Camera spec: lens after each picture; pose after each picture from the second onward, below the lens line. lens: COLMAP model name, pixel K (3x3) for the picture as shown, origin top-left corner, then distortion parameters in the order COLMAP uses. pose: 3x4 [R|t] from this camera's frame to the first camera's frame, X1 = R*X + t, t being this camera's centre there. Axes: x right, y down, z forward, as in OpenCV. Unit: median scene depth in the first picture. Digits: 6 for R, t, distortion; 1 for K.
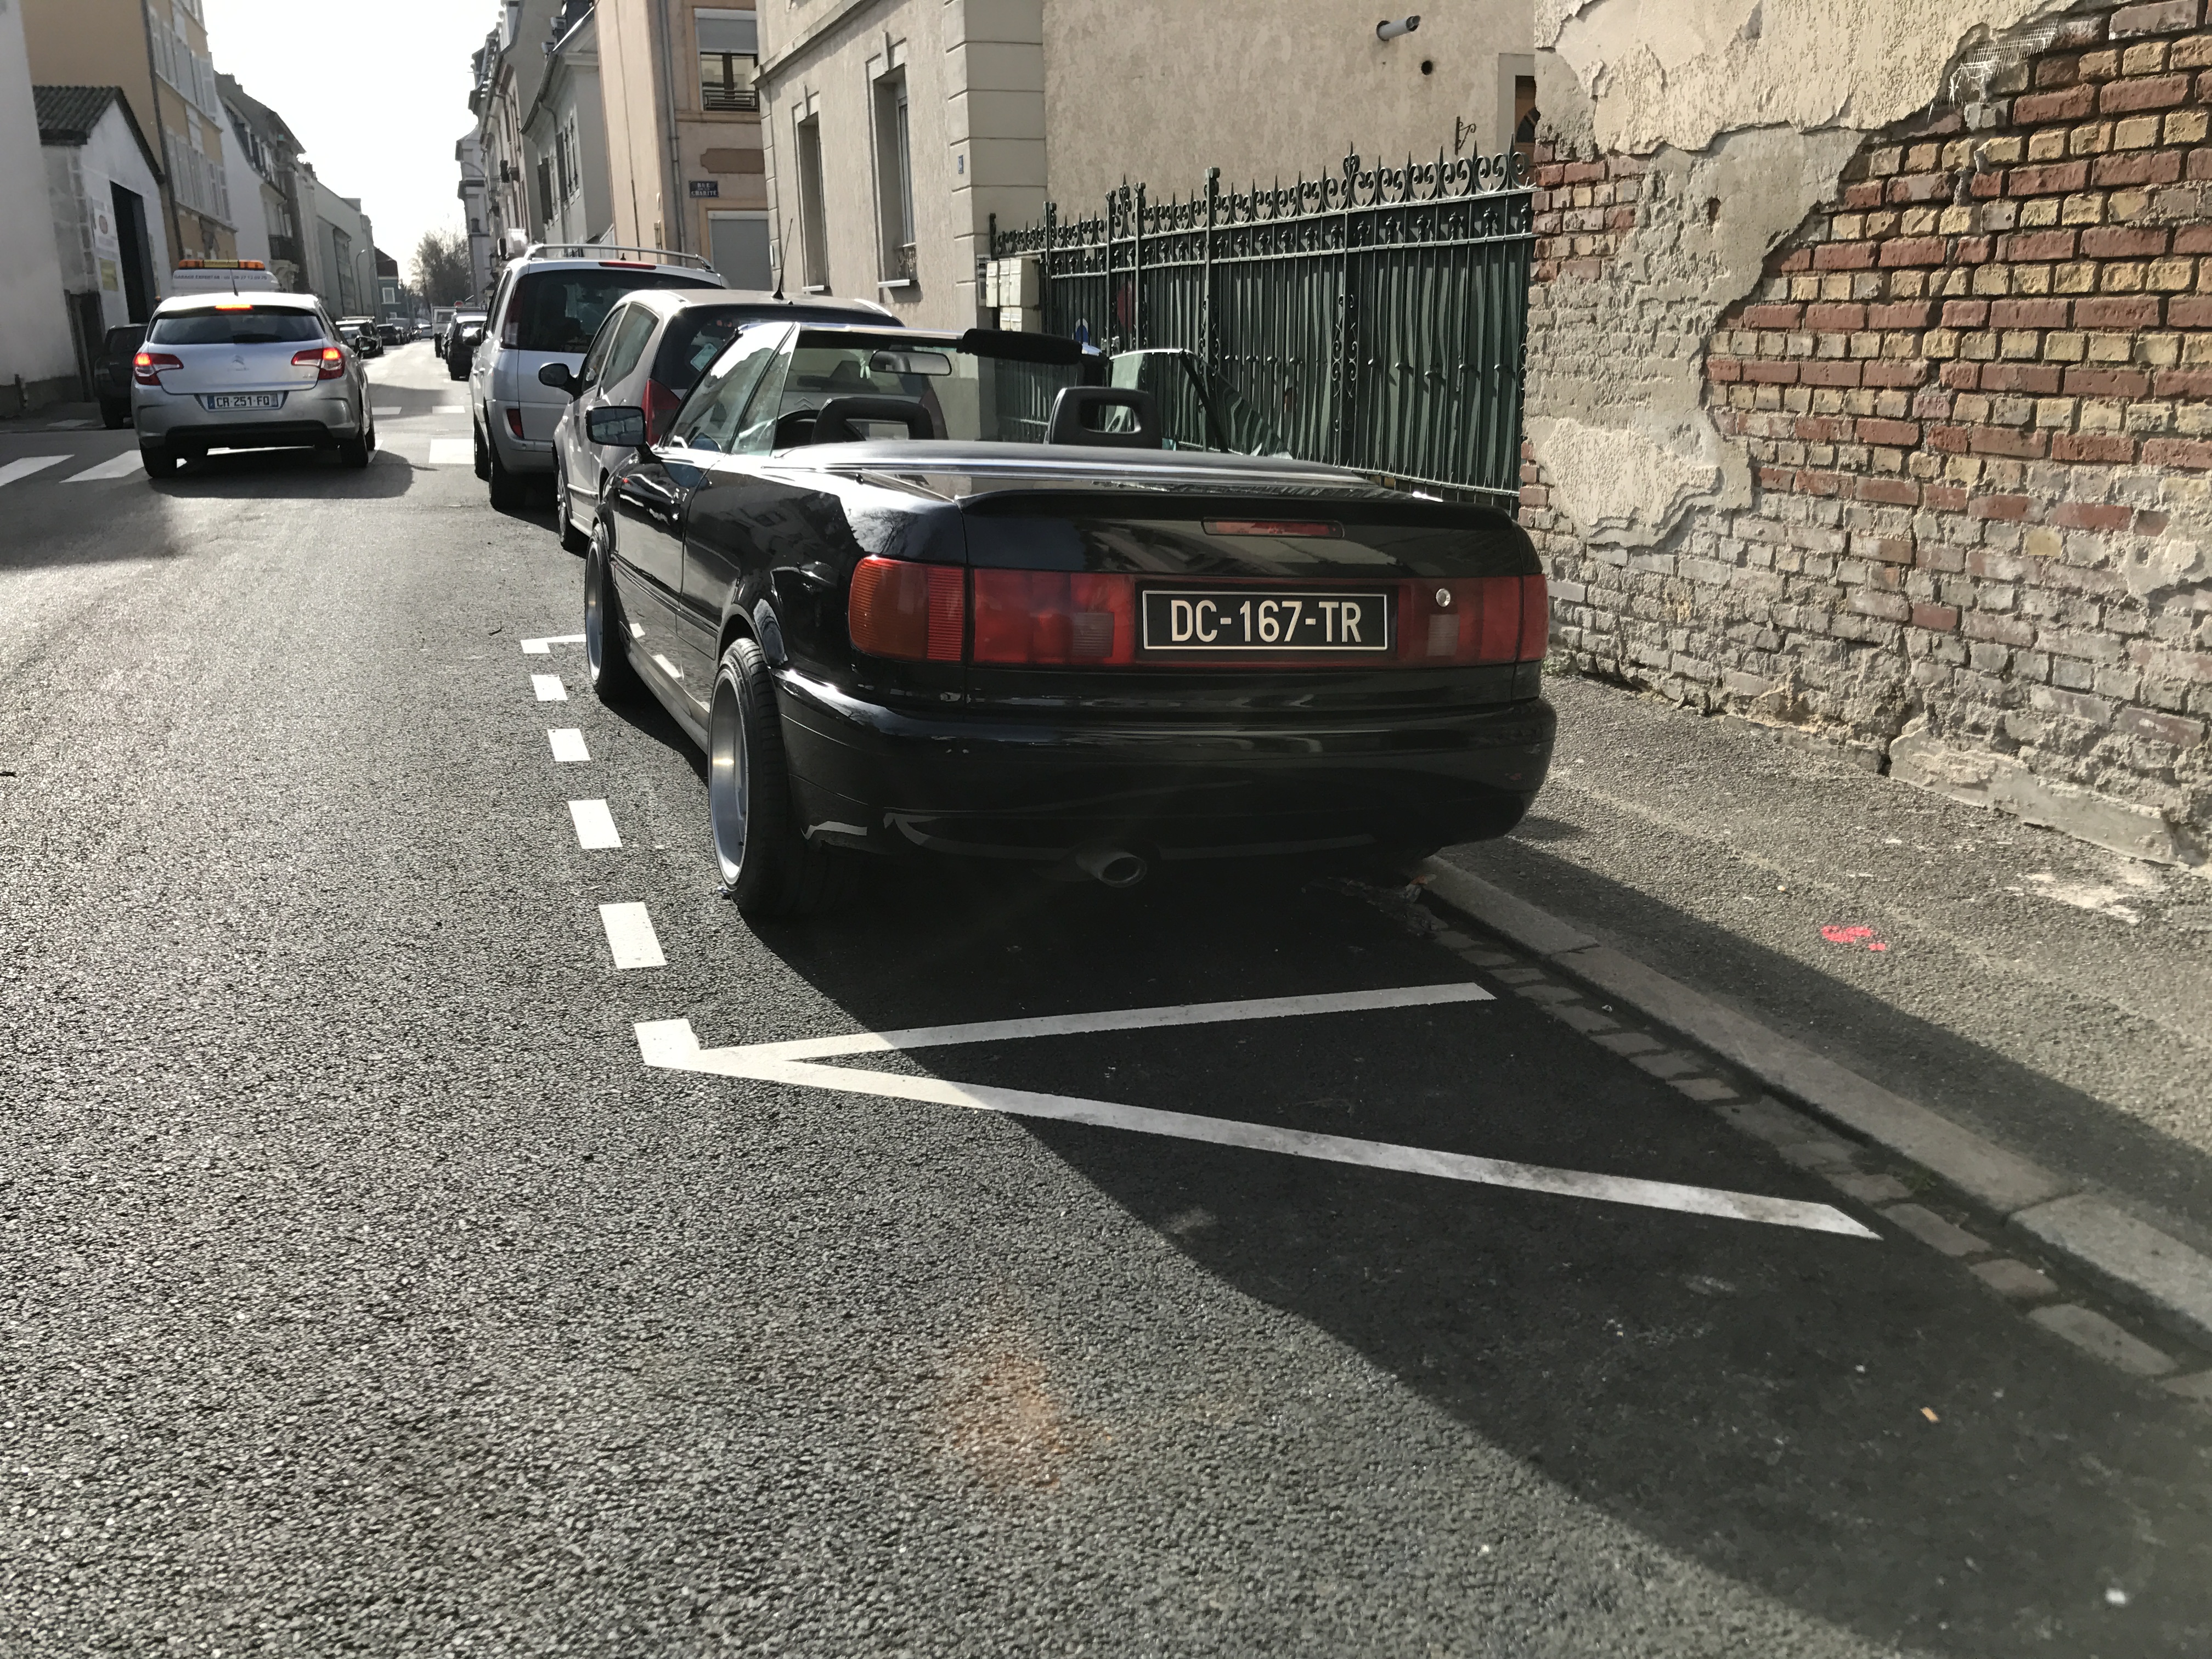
lens RADIAL K [[1812.9, 0, 1106.0], [0, 1812.9, 834.2], [0, 0, 1]] dist [0.004998, -0.001471]
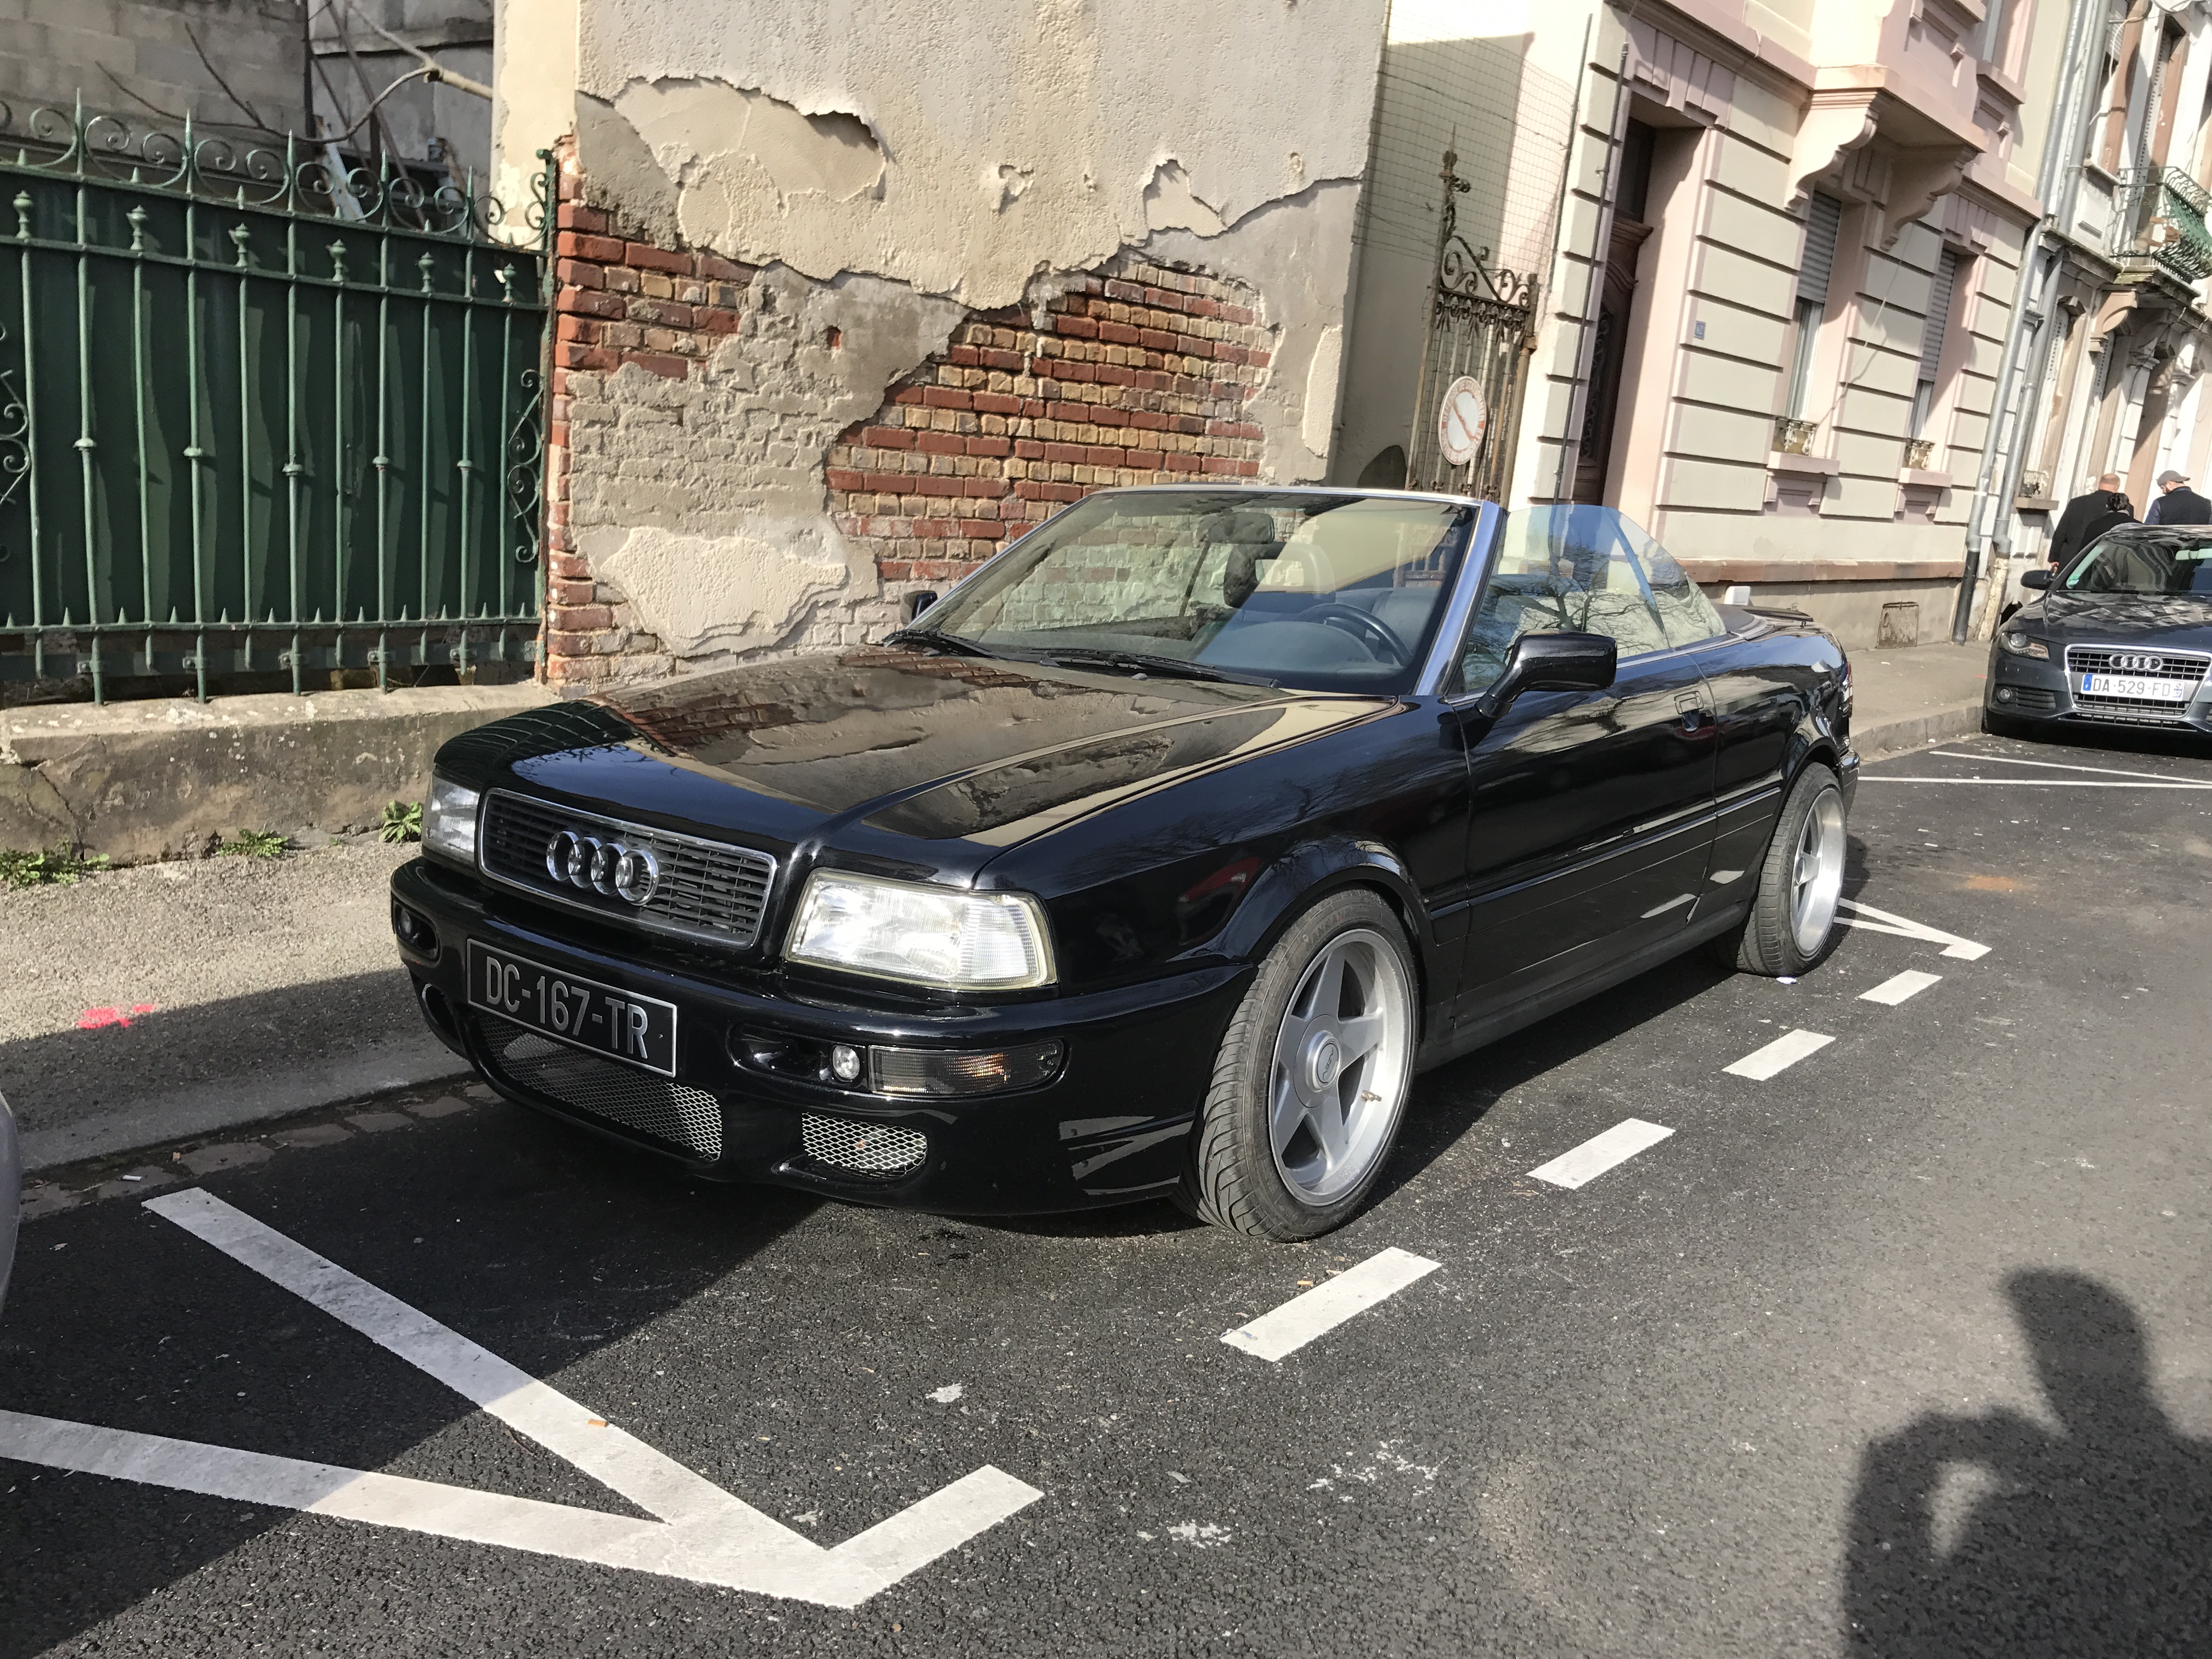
lens RADIAL K [[1812.9, 0, 1105.5], [0, 1812.9, 830.4], [0, 0, 1]] dist [0.004998, -0.001471]
pose [[-0.494785, -0.217396, 0.841384, -0.738984], [0.152324, 0.931518, 0.330260, -0.402049], [-0.855561, 0.291570, -0.427787, 1.411978]]
